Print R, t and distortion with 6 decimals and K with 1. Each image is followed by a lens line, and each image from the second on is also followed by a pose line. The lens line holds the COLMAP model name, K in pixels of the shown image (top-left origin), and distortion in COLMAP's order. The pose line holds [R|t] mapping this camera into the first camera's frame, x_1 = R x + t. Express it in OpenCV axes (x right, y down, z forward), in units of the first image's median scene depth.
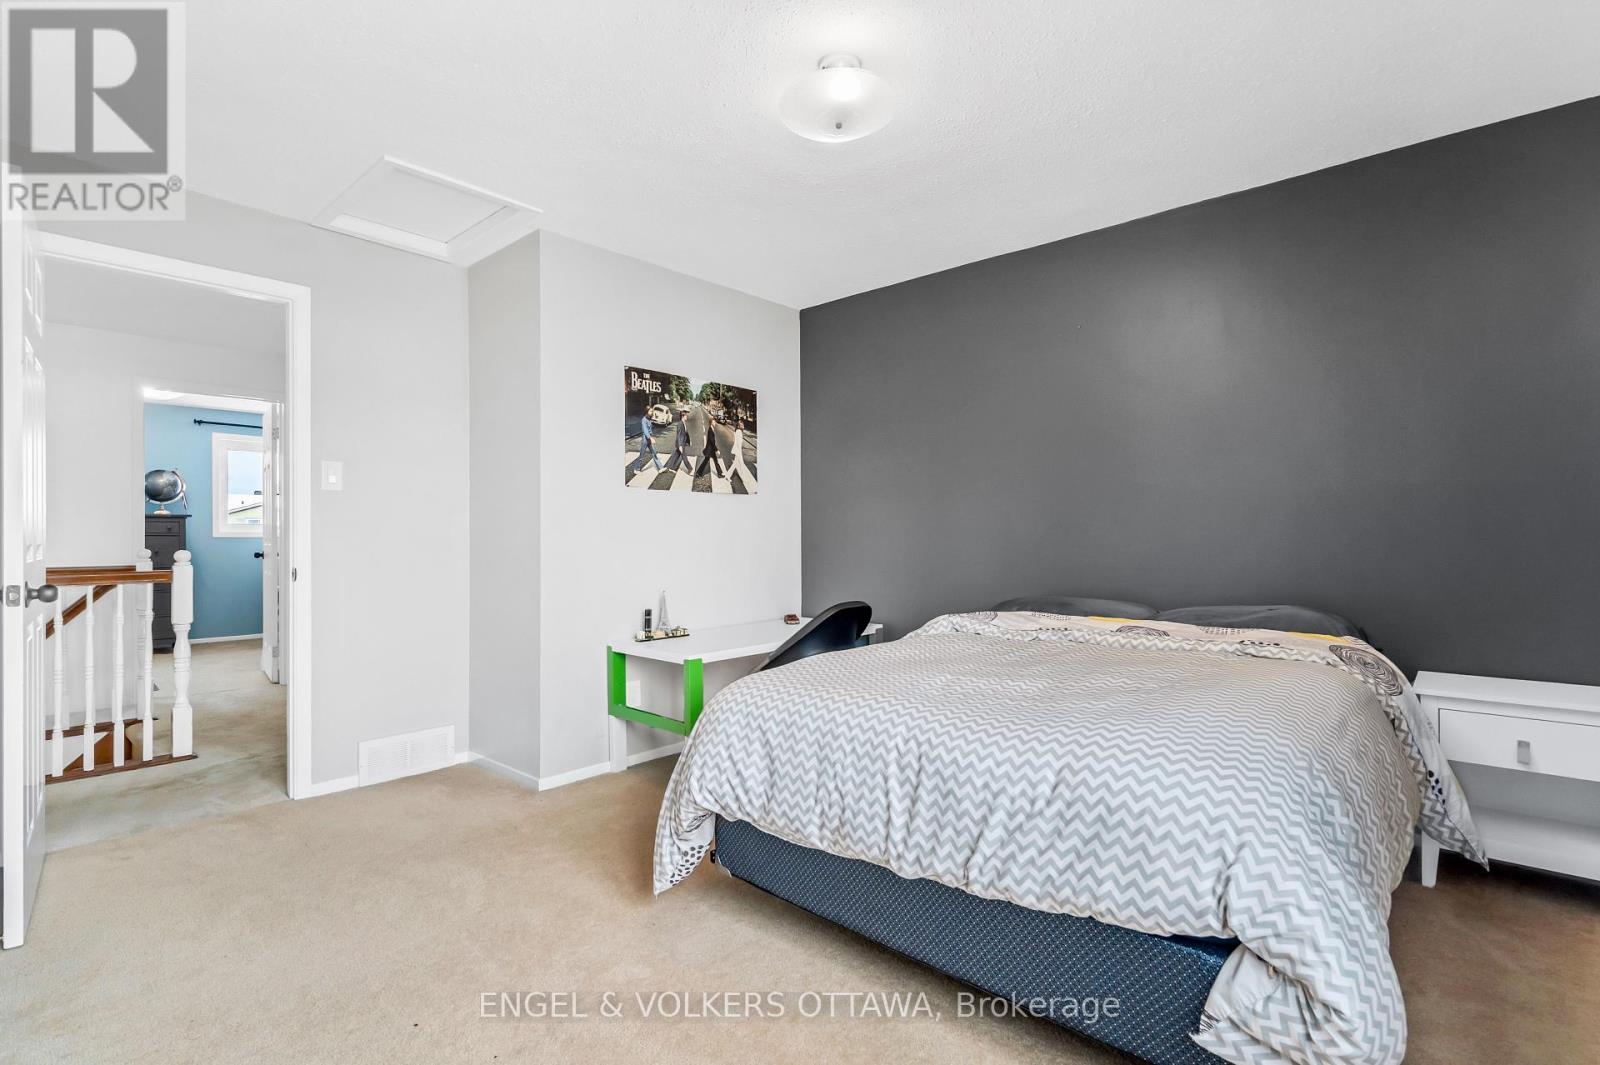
lens RADIAL K [[734.9, 0, 799.6], [0, 734.9, 530.8], [0, 0, 1]] dist [-0.001767, -0.000062]
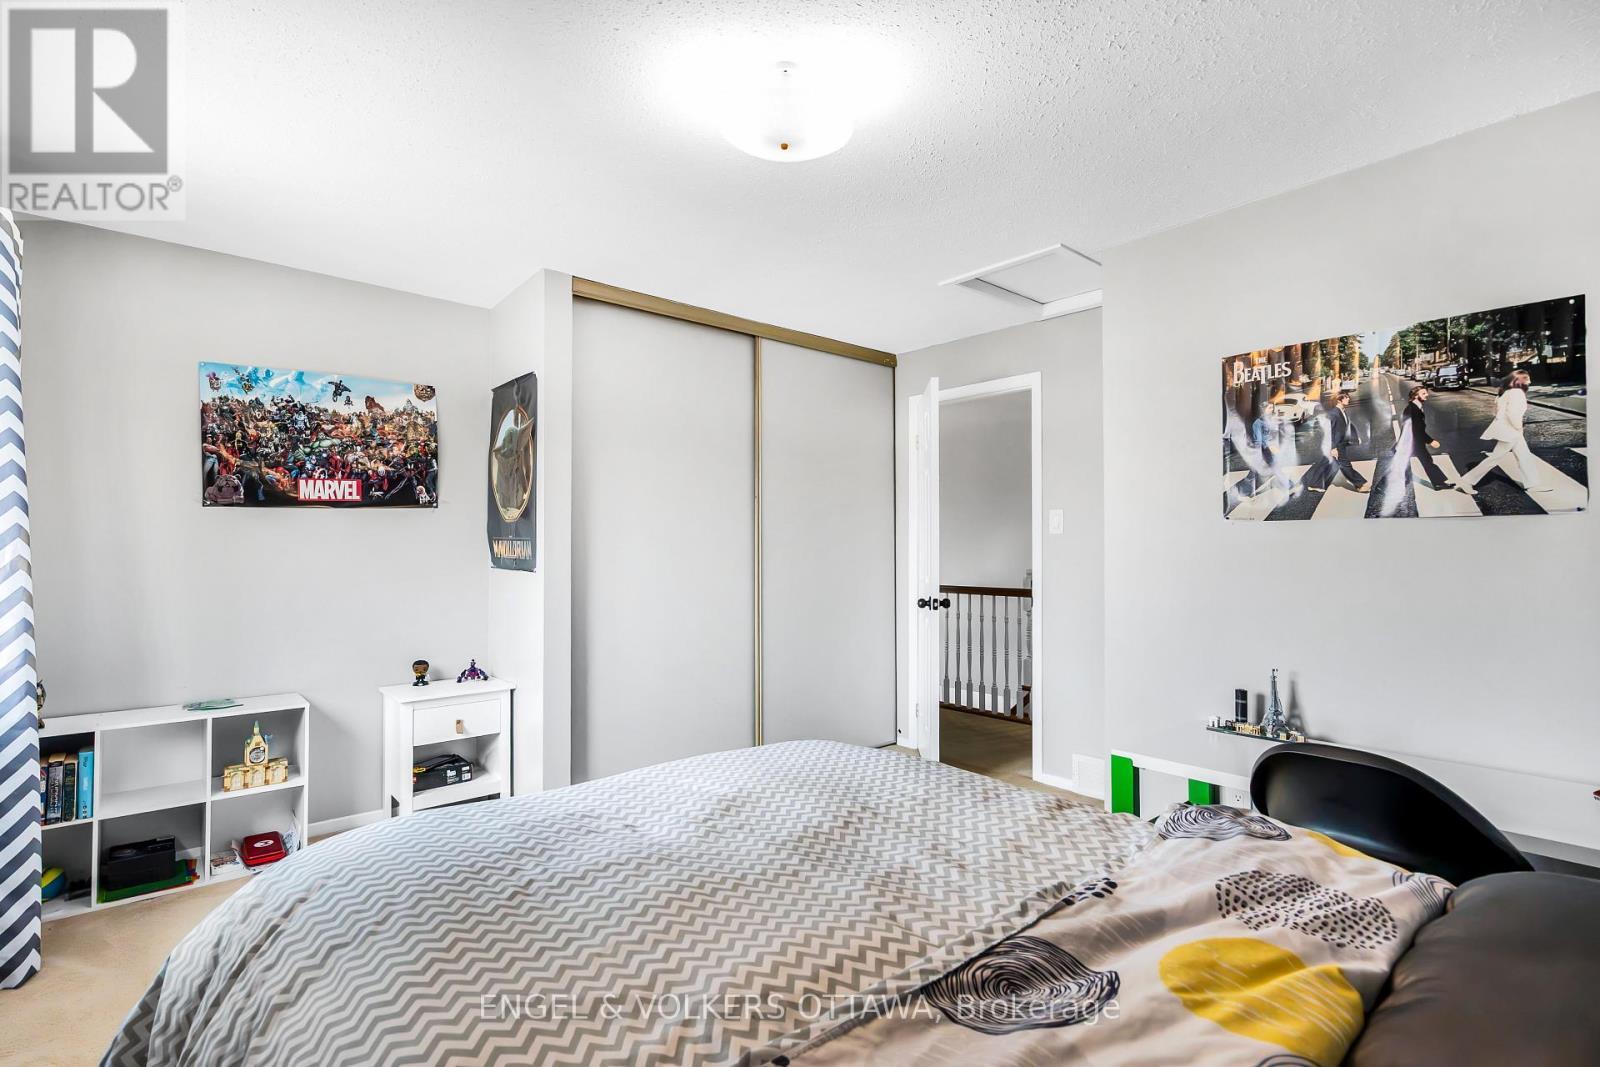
lens RADIAL K [[734.9, 0, 800.3], [0, 734.9, 538.9], [0, 0, 1]] dist [-0.001767, -0.000062]
pose [[-0.106908, -0.002905, -0.994265, 0.497199], [0.004544, 0.999984, -0.003410, -0.035822], [0.994258, -0.004883, -0.106893, 0.588118]]
